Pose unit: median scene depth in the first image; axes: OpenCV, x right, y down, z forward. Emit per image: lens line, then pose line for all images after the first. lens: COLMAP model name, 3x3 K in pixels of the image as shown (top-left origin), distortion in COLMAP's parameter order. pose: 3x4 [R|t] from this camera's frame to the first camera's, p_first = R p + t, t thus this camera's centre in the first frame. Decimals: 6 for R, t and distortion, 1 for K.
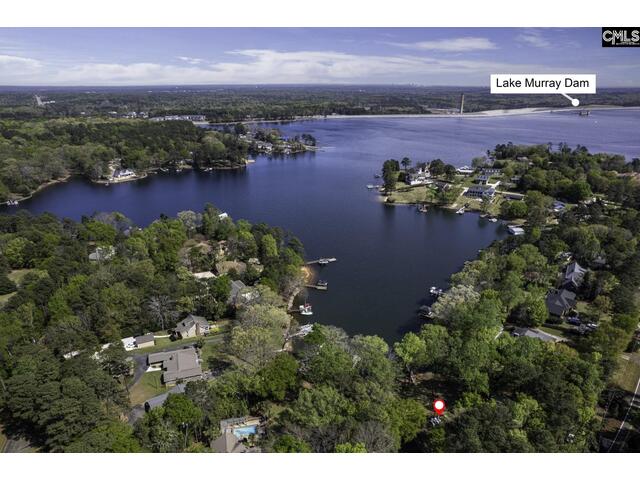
lens RADIAL K [[407.9, 0, 322.4], [0, 407.9, 244.2], [0, 0, 1]] dist [-0.044160, 0.029544]
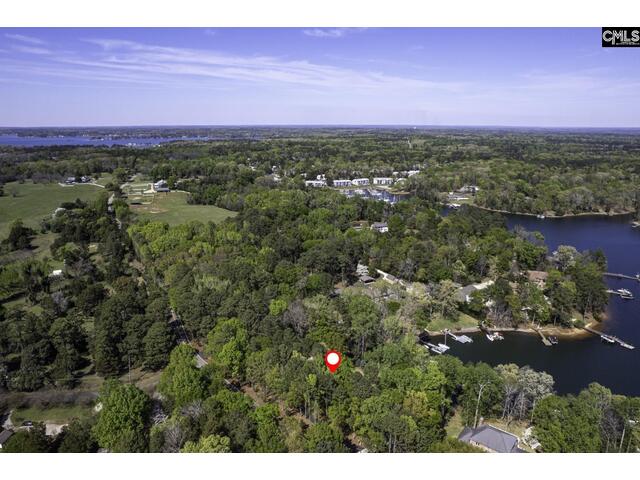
lens RADIAL K [[407.9, 0, 320.3], [0, 407.9, 238.2], [0, 0, 1]] dist [-0.044160, 0.029544]
pose [[0.117899, 0.277802, -0.953376, 0.268534], [-0.377705, 0.900458, 0.215673, -0.038089], [0.918389, 0.334668, 0.211090, 0.089540]]
